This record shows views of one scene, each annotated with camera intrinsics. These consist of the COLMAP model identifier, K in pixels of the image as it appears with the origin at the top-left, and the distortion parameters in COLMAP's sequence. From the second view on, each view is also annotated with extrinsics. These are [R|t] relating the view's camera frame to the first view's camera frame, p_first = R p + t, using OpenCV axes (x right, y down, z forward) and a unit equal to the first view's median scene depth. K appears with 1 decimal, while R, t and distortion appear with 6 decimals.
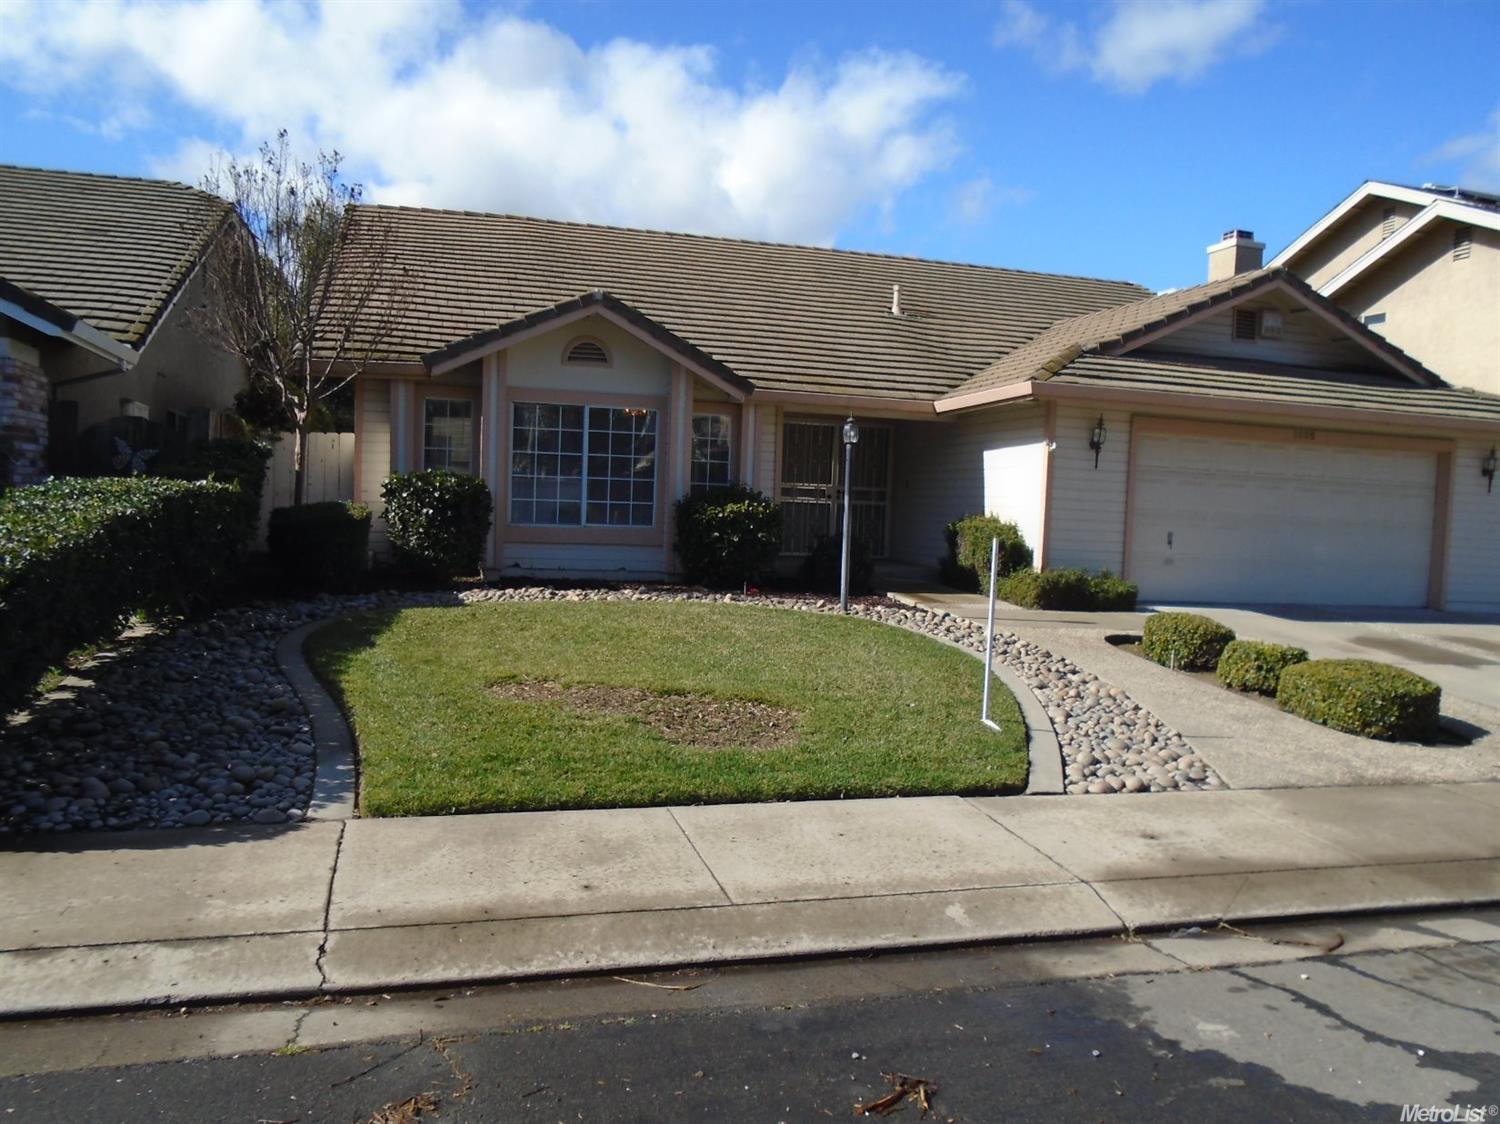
lens RADIAL K [[1134.7, 0, 751.4], [0, 1134.7, 579.9], [0, 0, 1]] dist [0.010839, 0.008649]
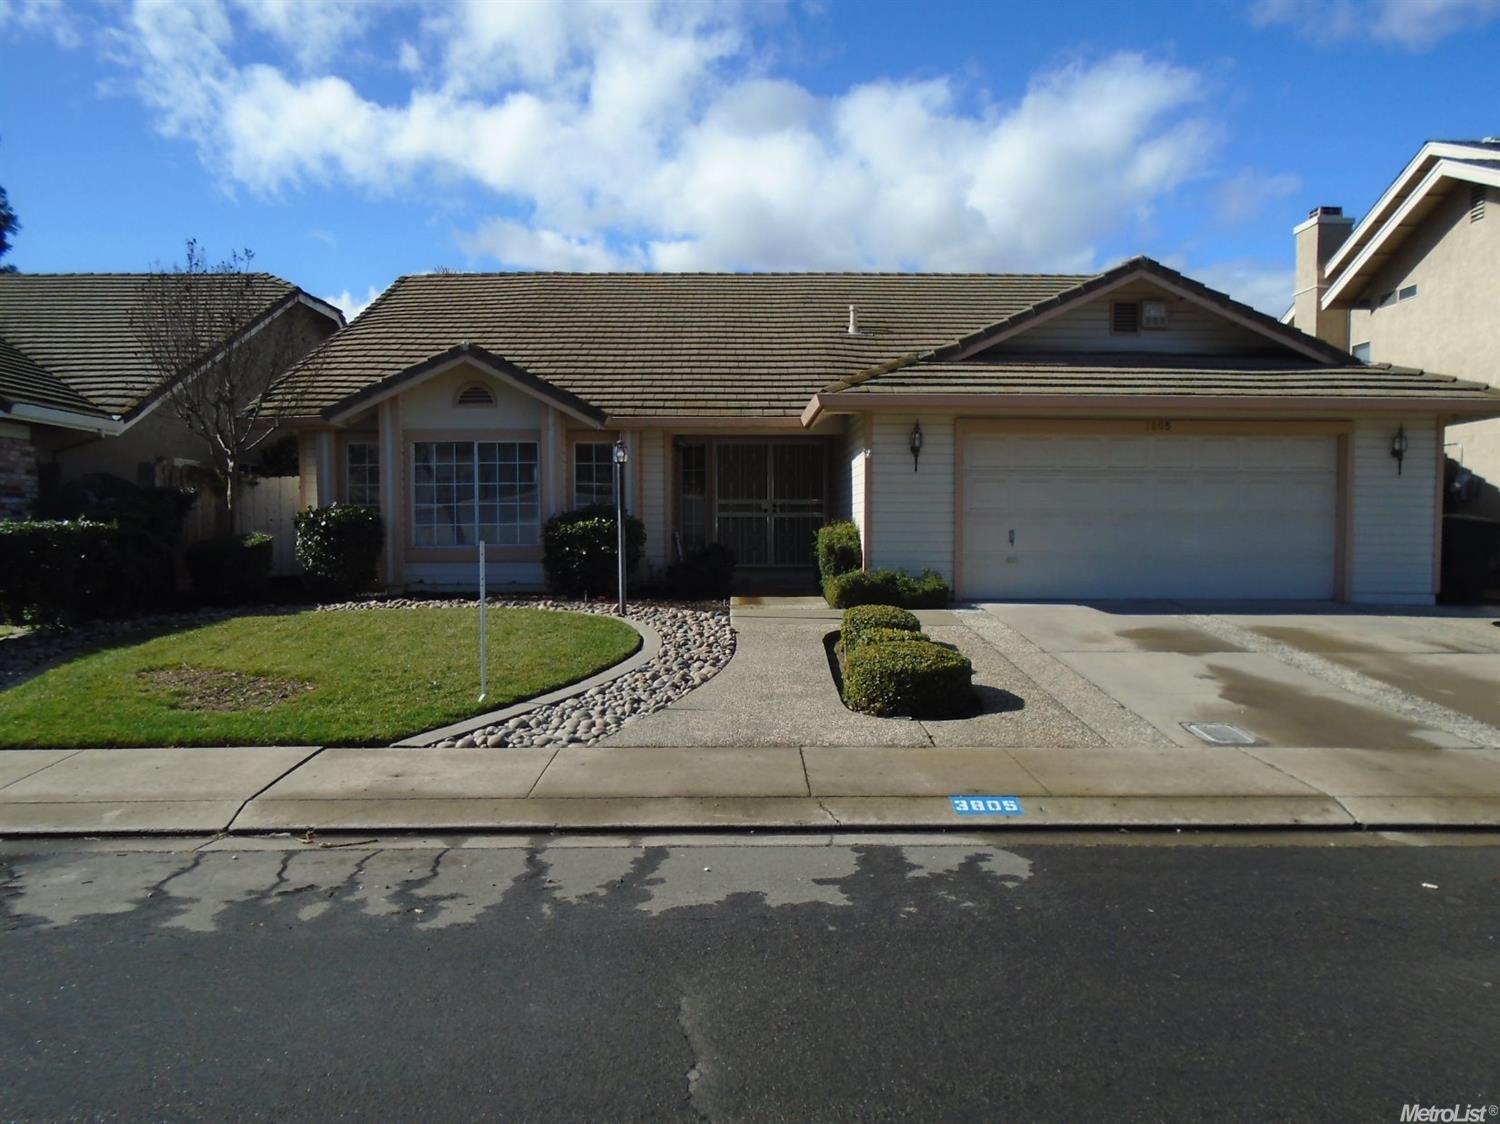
lens RADIAL K [[1145.1, 0, 761.9], [0, 1145.1, 555.5], [0, 0, 1]] dist [0.006844, -0.000957]
pose [[0.961455, -0.034599, -0.272776, 0.444456], [0.022306, 0.998596, -0.048043, 0.024545], [0.274055, 0.040107, 0.960877, -0.034213]]
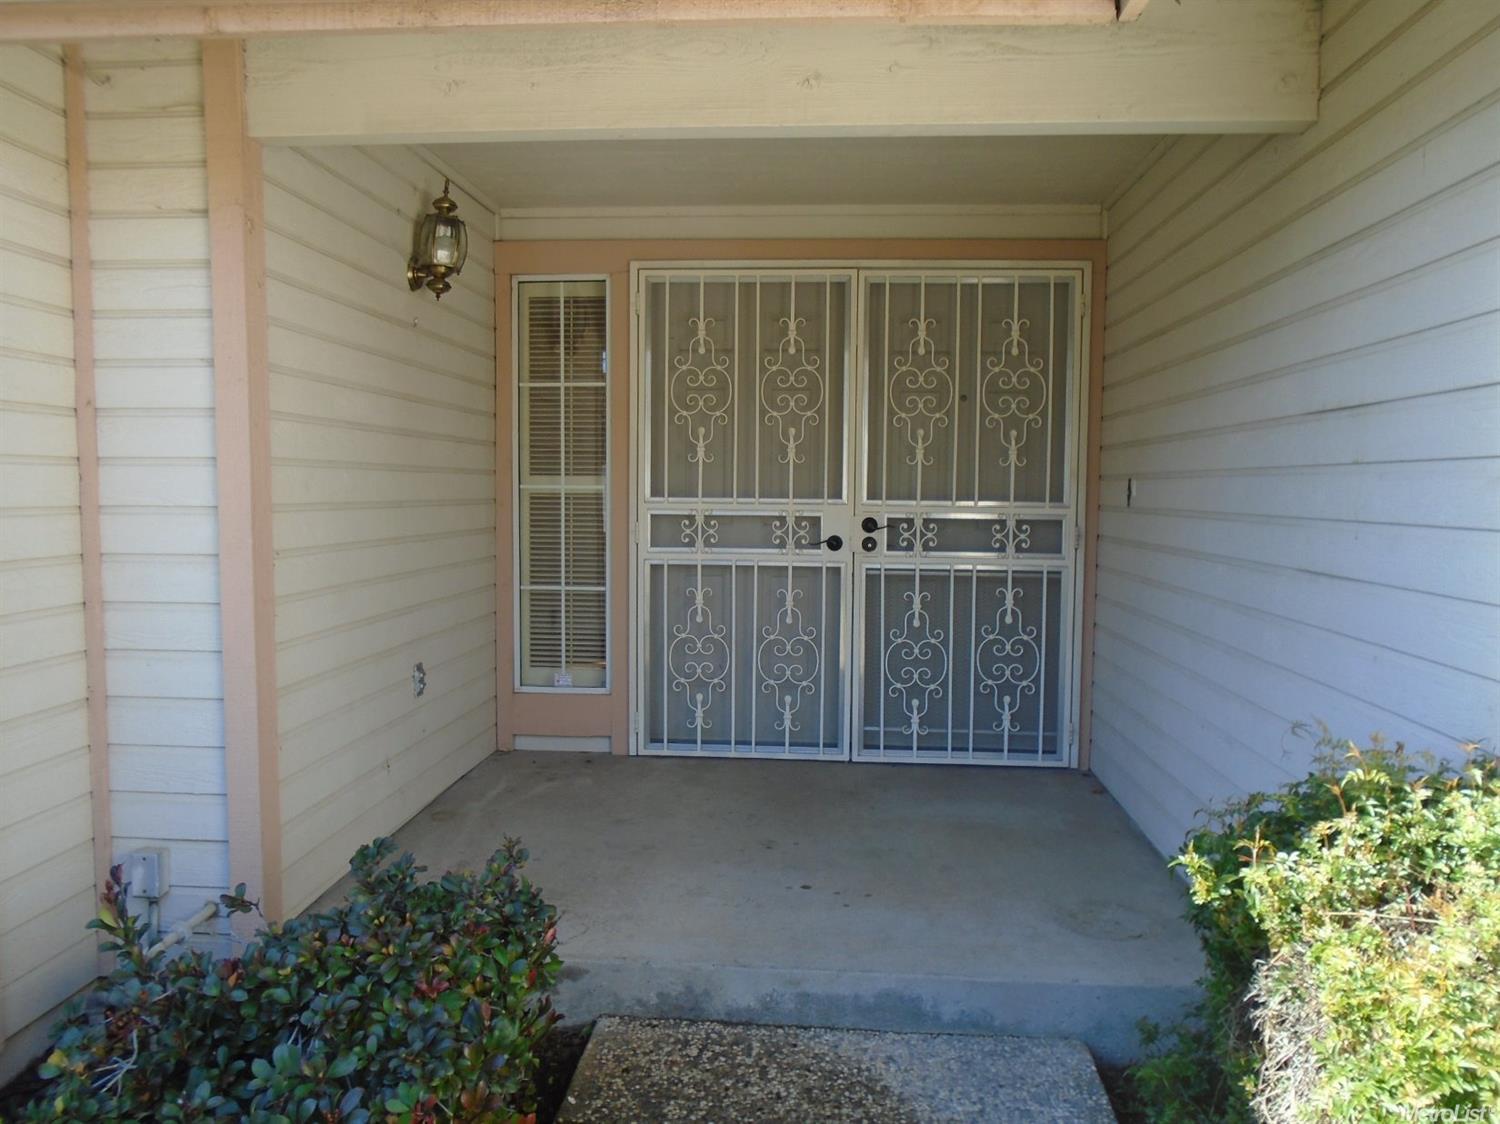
lens RADIAL K [[1145.1, 0, 761.9], [0, 1145.1, 555.5], [0, 0, 1]] dist [0.006844, -0.000957]
pose [[0.936331, -0.006529, -0.351057, 0.185827], [0.004017, 0.999961, -0.007884, -0.085645], [0.351095, 0.005972, 0.936321, 0.920812]]
